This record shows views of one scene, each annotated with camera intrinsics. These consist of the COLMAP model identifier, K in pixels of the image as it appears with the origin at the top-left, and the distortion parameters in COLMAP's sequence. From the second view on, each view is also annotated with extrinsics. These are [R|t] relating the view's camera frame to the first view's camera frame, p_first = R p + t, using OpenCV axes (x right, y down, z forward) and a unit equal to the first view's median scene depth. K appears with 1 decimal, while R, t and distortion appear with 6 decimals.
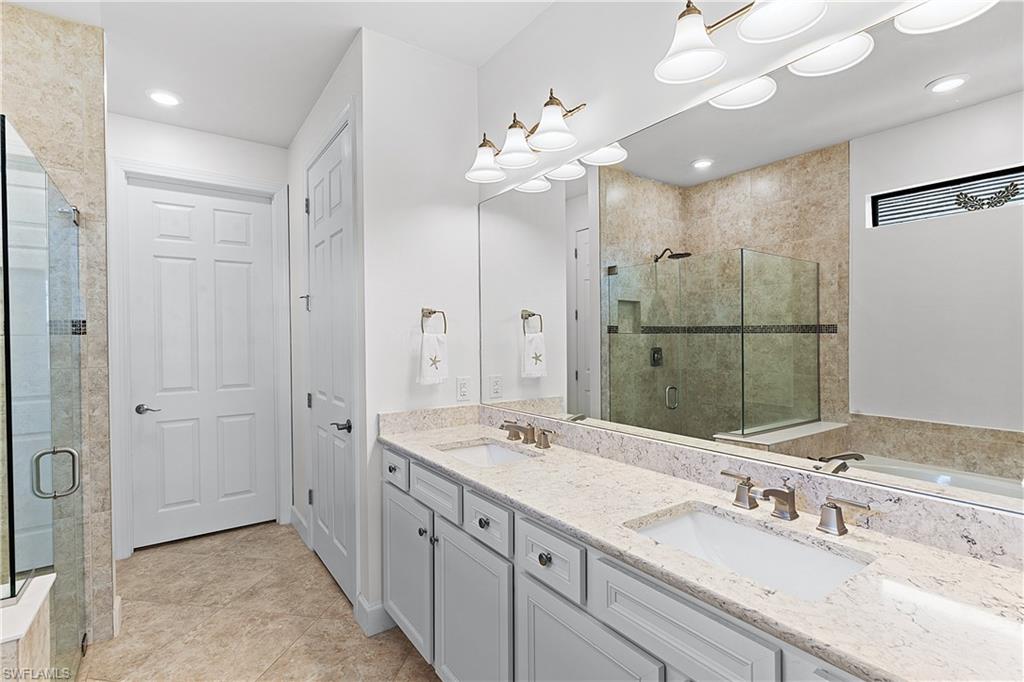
lens RADIAL K [[495.1, 0, 529.0], [0, 495.1, 338.5], [0, 0, 1]] dist [0.005061, -0.000564]
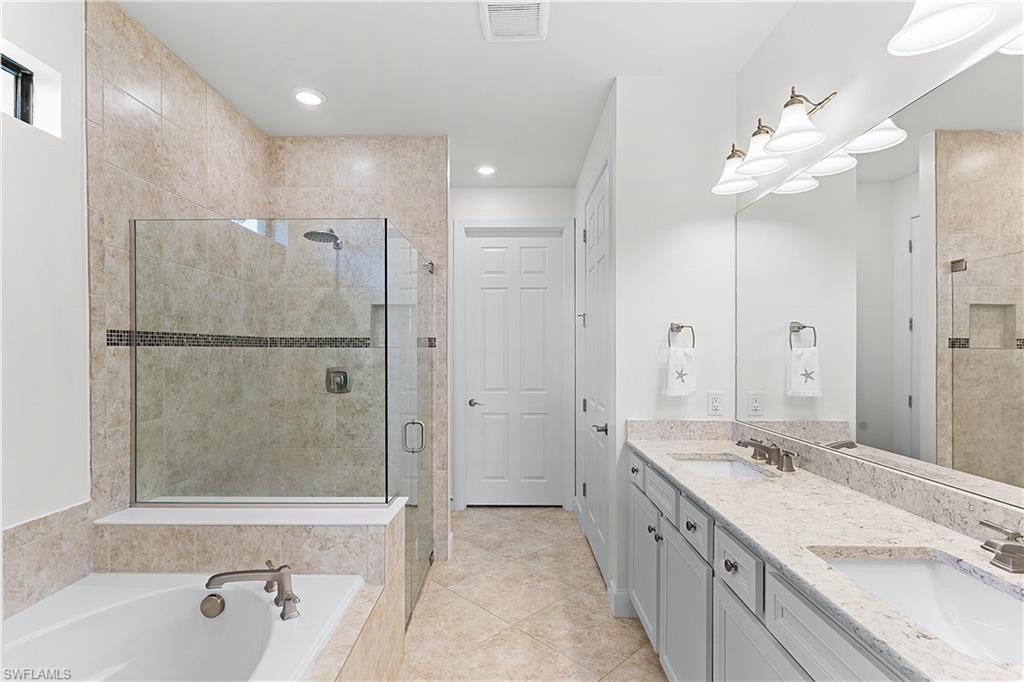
lens RADIAL K [[495.1, 0, 505.6], [0, 495.1, 347.7], [0, 0, 1]] dist [0.005061, -0.000564]
pose [[0.810606, 0.004748, -0.585573, 0.128060], [-0.009668, 0.999939, -0.005275, -0.000739], [0.585513, 0.009938, 0.810602, -0.060654]]
